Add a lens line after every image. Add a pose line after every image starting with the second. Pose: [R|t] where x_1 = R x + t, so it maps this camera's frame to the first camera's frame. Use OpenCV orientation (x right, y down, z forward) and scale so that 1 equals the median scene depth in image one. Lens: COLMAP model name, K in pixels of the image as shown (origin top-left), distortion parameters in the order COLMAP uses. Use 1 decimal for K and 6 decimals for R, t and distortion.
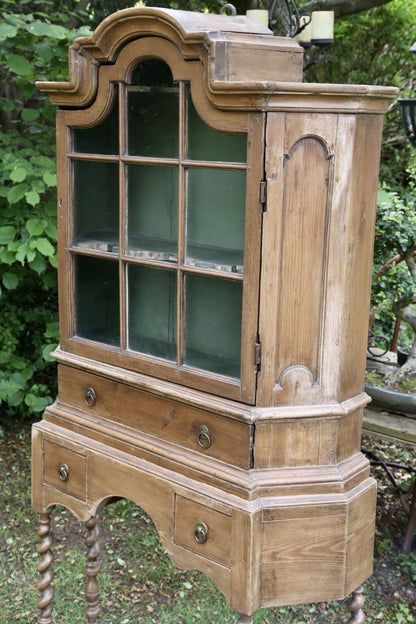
lens RADIAL K [[846.9, 0, 200.6], [0, 846.9, 280.1], [0, 0, 1]] dist [0.051003, 0.000000]
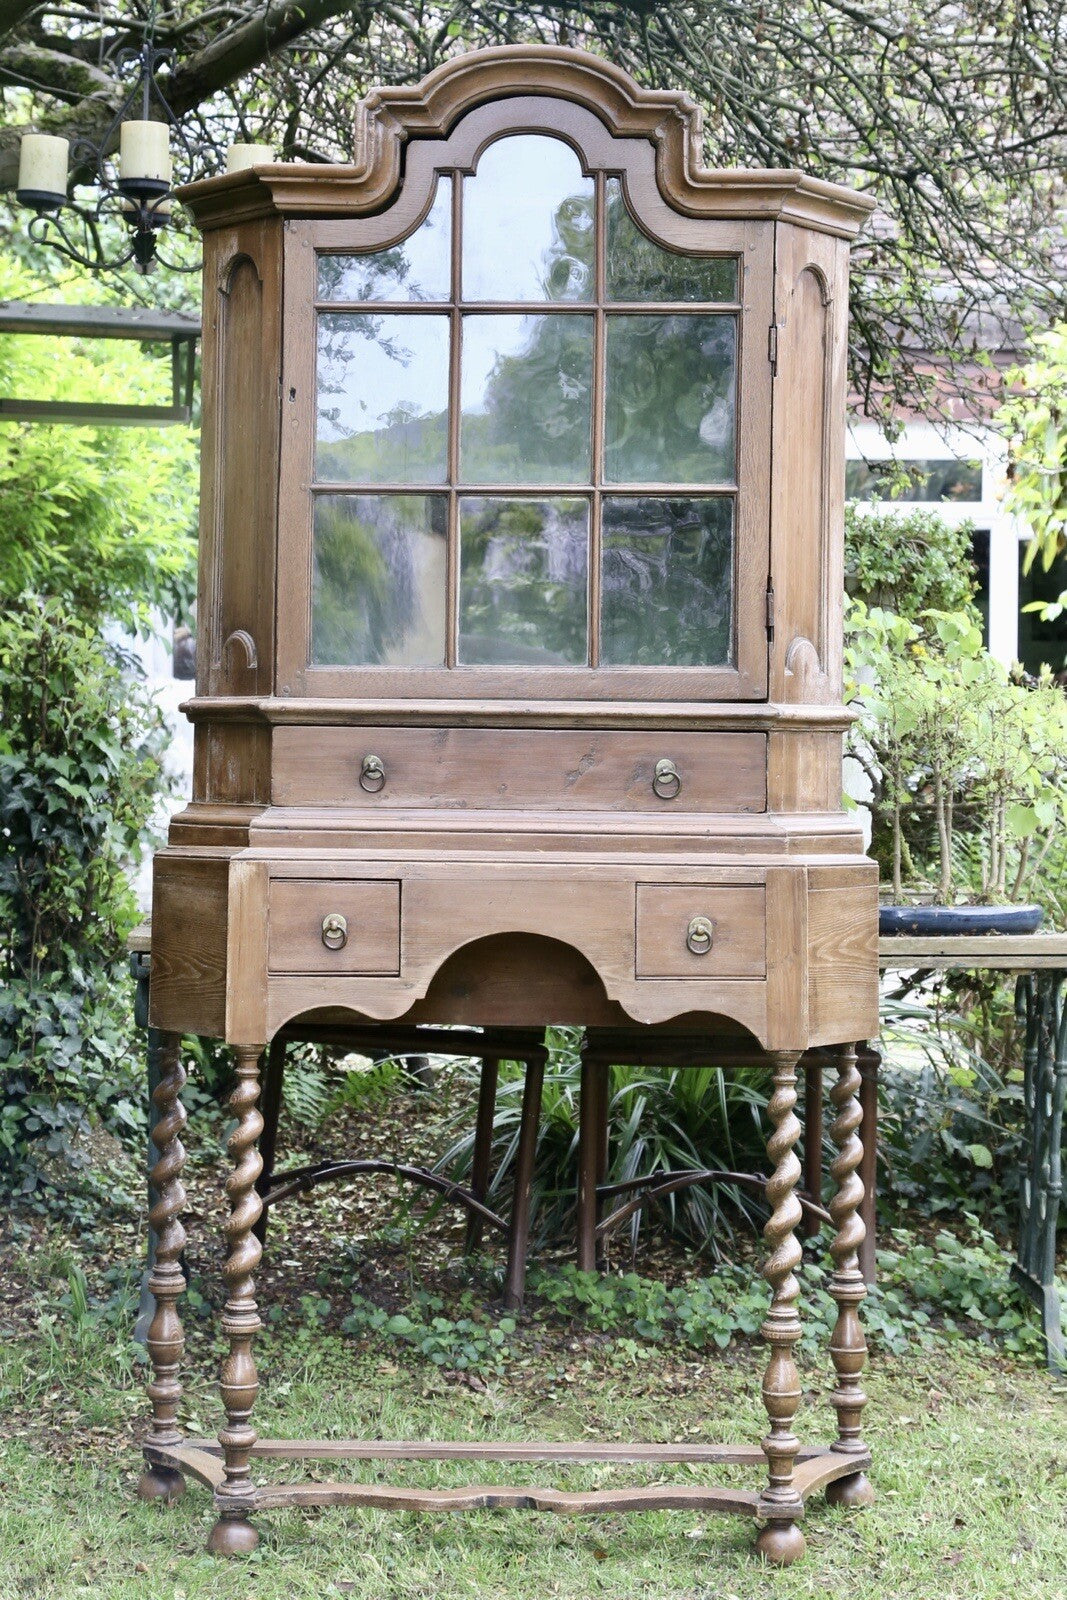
lens RADIAL K [[3042.7, 0, 520.0], [0, 3042.7, 684.6], [0, 0, 1]] dist [0.231022, 0.000000]
pose [[0.750921, 0.003473, 0.660383, -1.445685], [0.136675, 0.977518, -0.160554, 0.445437], [-0.646094, 0.210821, 0.733564, -0.459095]]
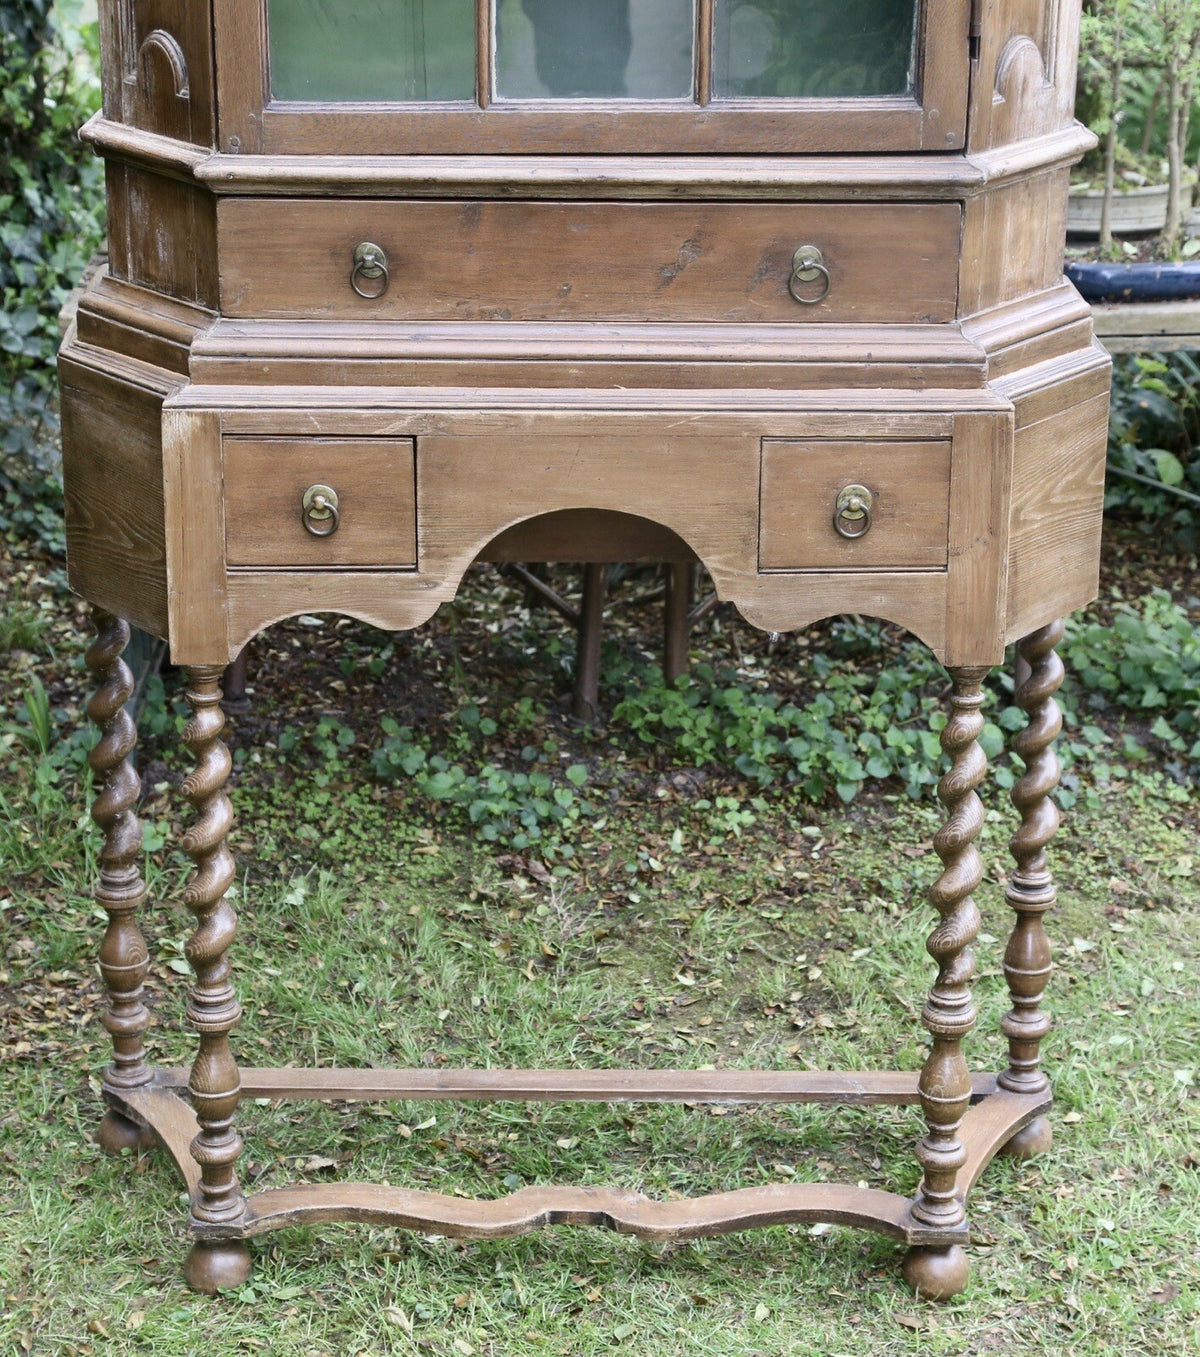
lens RADIAL K [[3108.2, 0, 580.9], [0, 3108.2, 672.0], [0, 0, 1]] dist [0.180841, 0.000000]
pose [[0.752697, -0.236206, 0.614535, -0.994129], [0.141056, 0.969607, 0.199915, 0.064336], [-0.643078, -0.063791, 0.763139, -0.016673]]
